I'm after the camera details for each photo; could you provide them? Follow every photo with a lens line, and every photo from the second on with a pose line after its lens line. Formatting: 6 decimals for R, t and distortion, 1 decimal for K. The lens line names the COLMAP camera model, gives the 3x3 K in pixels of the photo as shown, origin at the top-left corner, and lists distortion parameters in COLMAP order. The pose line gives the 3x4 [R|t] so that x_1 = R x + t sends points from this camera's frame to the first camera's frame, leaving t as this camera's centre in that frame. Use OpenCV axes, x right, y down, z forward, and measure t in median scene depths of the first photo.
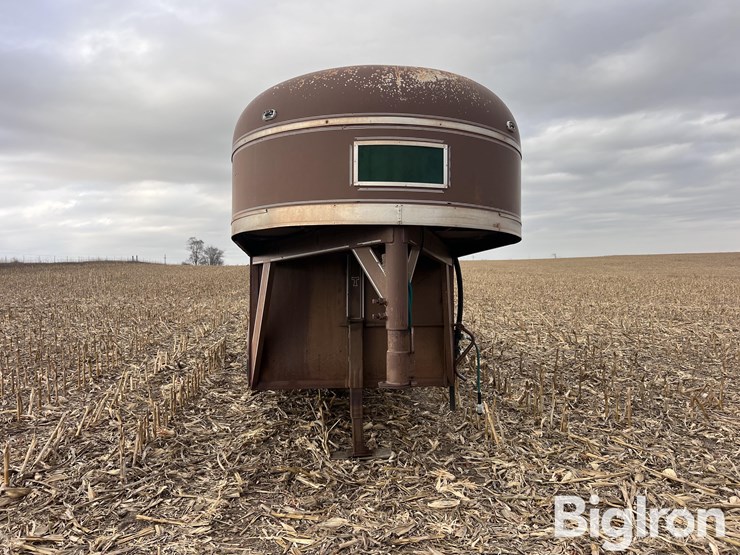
lens RADIAL K [[563.1, 0, 354.3], [0, 563.1, 279.3], [0, 0, 1]] dist [0.018642, -0.003543]
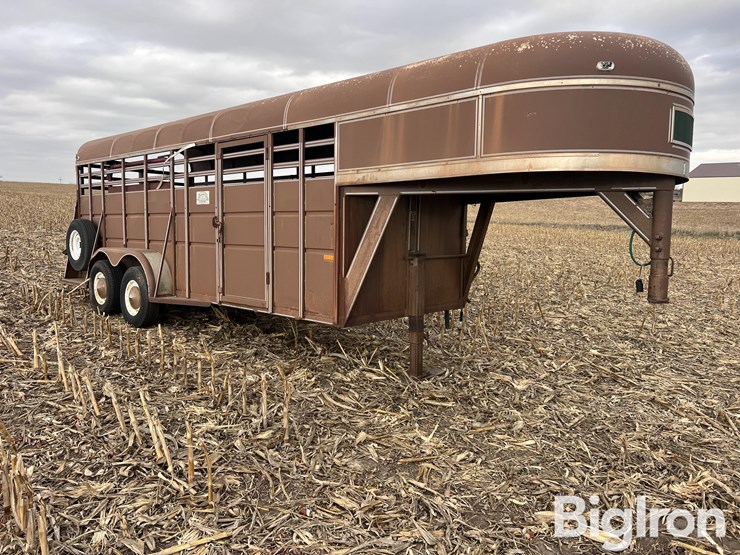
lens RADIAL K [[563.1, 0, 354.3], [0, 563.1, 279.3], [0, 0, 1]] dist [0.018642, -0.003543]
pose [[0.764867, -0.046083, 0.642537, -0.810272], [-0.032306, 0.993439, 0.109707, 0.010097], [-0.643377, -0.104669, 0.758360, 0.284214]]
